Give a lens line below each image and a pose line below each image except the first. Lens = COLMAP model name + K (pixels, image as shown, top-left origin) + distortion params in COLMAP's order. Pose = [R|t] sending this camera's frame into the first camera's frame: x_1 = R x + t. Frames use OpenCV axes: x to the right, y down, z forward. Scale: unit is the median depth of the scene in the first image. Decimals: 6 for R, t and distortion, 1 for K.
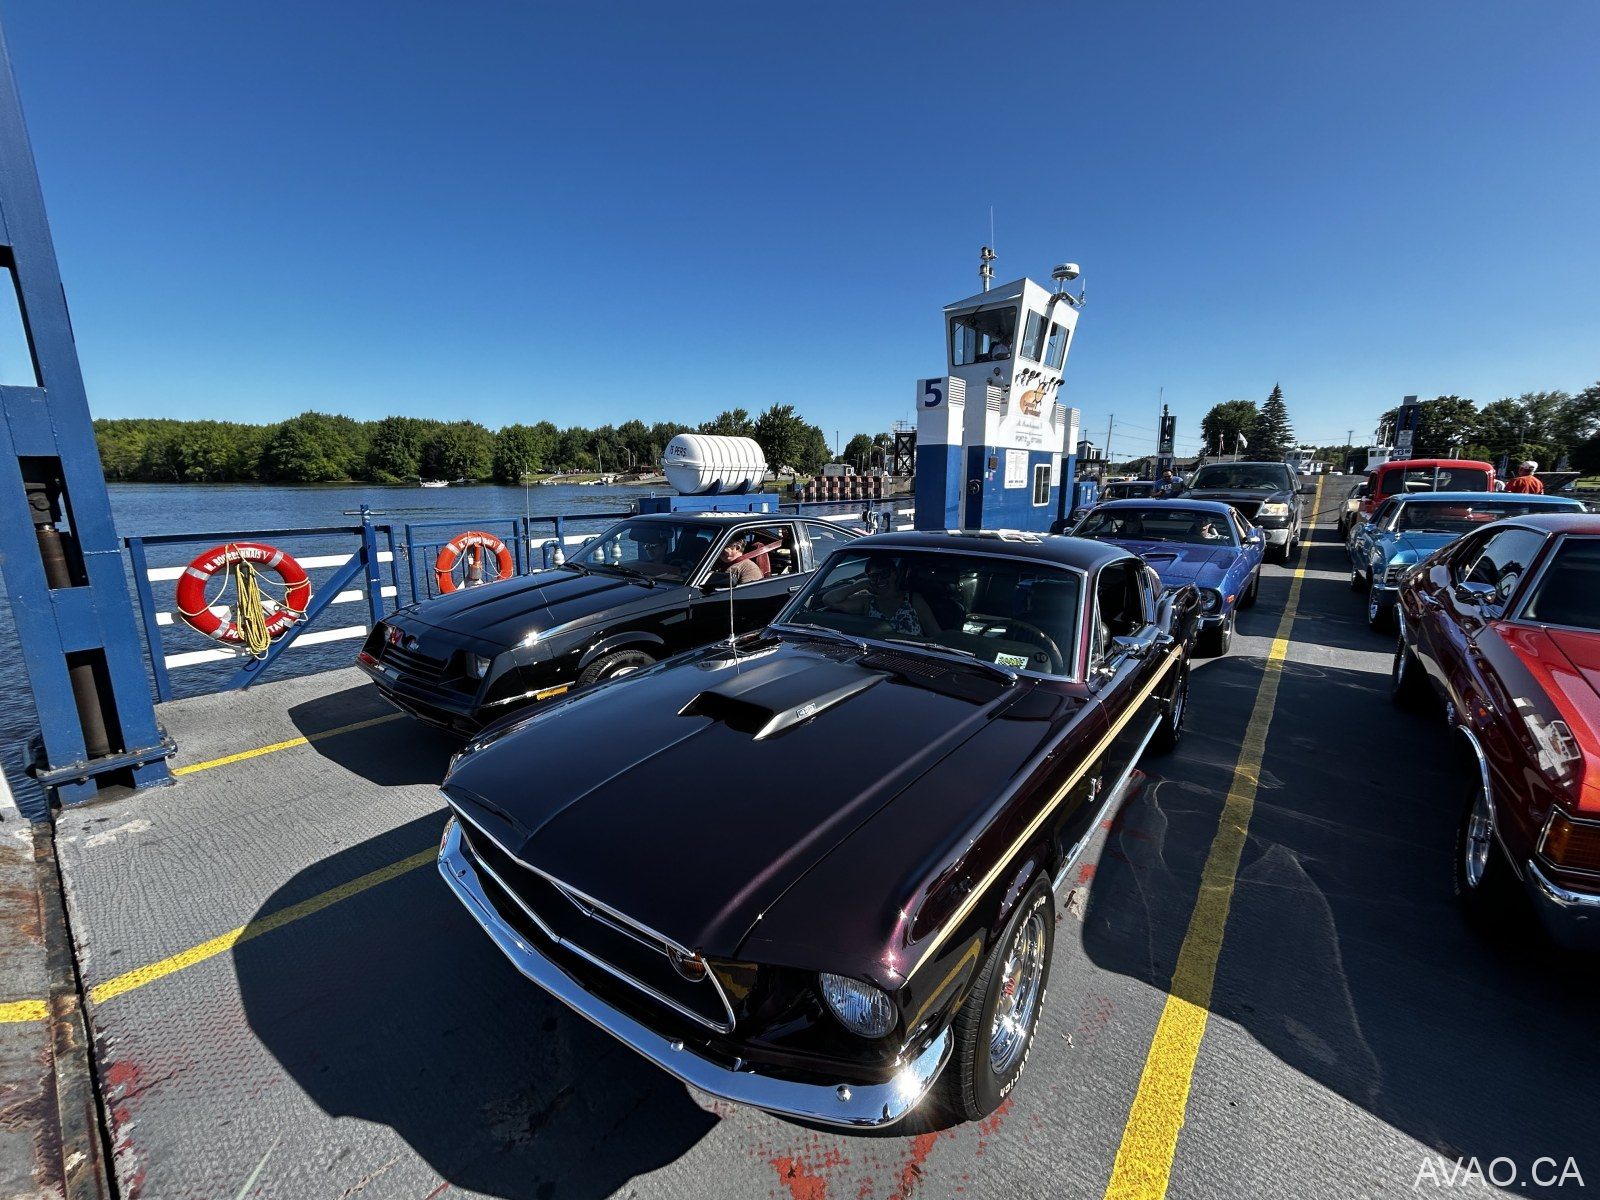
lens RADIAL K [[643.4, 0, 800.0], [0, 643.4, 600.0], [0, 0, 1]] dist [-0.001703, 0.000035]
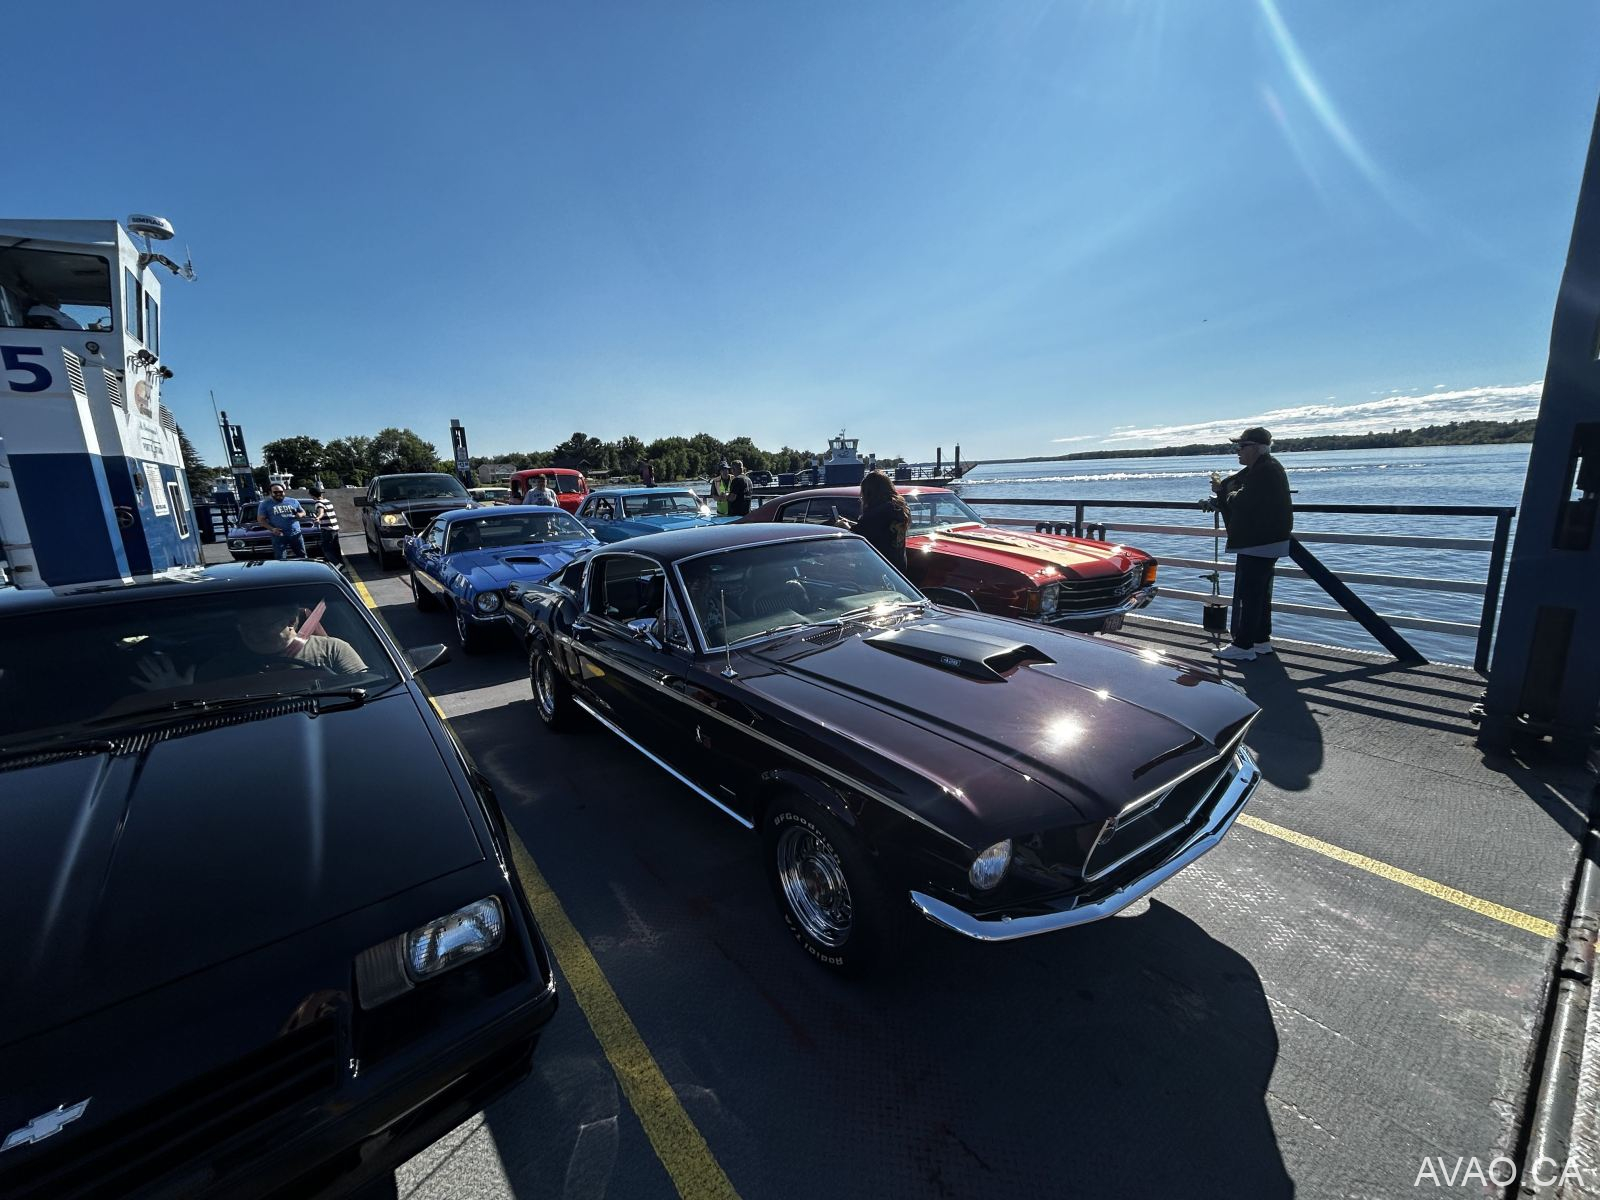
lens RADIAL K [[643.4, 0, 800.0], [0, 643.4, 600.0], [0, 0, 1]] dist [-0.001703, 0.000035]
pose [[0.255326, -0.203765, 0.945139, -0.376320], [0.225284, 0.963171, 0.146793, -0.056087], [-0.940242, 0.175444, 0.291828, 0.275542]]
